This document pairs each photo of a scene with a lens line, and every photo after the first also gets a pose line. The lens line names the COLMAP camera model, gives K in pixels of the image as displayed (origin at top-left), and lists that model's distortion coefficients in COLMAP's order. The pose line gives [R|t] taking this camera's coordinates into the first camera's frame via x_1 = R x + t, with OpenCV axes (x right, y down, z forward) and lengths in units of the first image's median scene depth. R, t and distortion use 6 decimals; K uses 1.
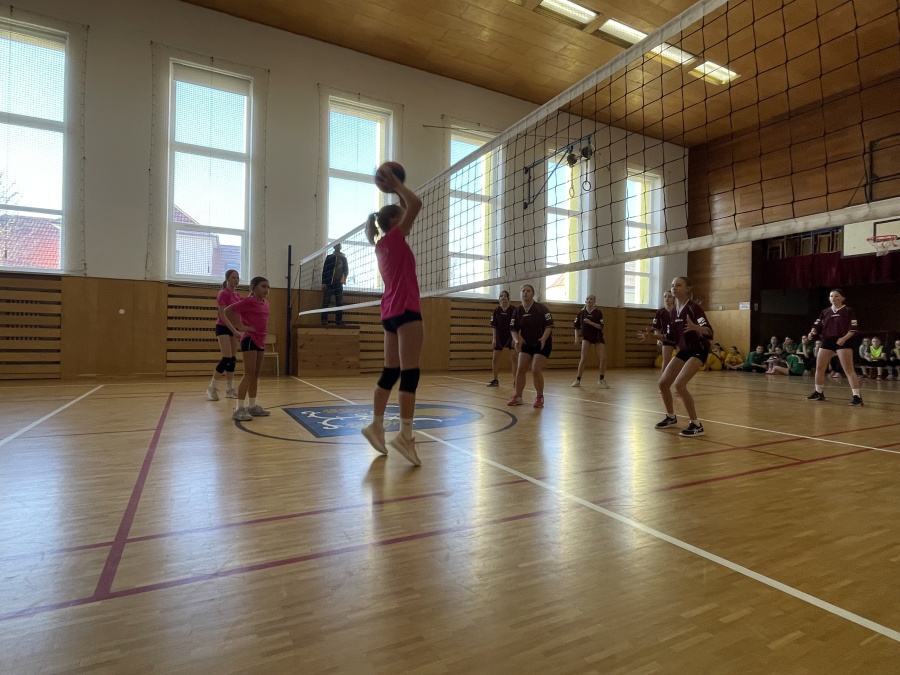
lens RADIAL K [[497.4, 0, 440.7], [0, 497.4, 329.5], [0, 0, 1]] dist [-0.007850, -0.000507]
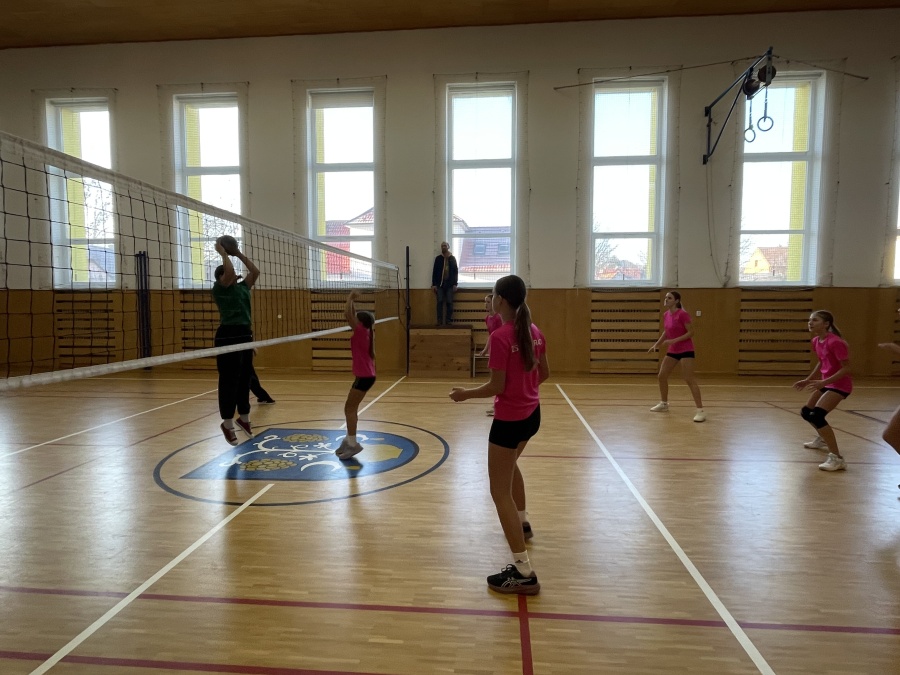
lens RADIAL K [[497.4, 0, 410.7], [0, 497.4, 357.4], [0, 0, 1]] dist [-0.007850, -0.000507]
pose [[0.837432, 0.013249, -0.546381, 0.262179], [0.018191, 0.998476, 0.052094, 0.005170], [0.546239, -0.053565, 0.835915, 0.145547]]
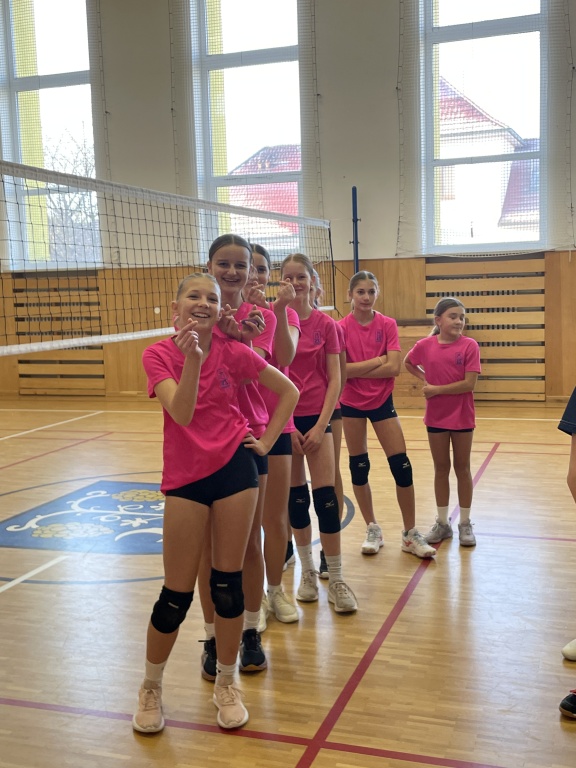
lens RADIAL K [[819.6, 0, 279.5], [0, 819.6, 463.0], [0, 0, 1]] dist [0.021706, 0.000000]
pose [[0.687662, 0.088932, -0.720564, 0.389116], [0.032432, 0.987716, 0.152855, 0.008174], [0.725306, -0.128482, 0.676331, 0.212438]]
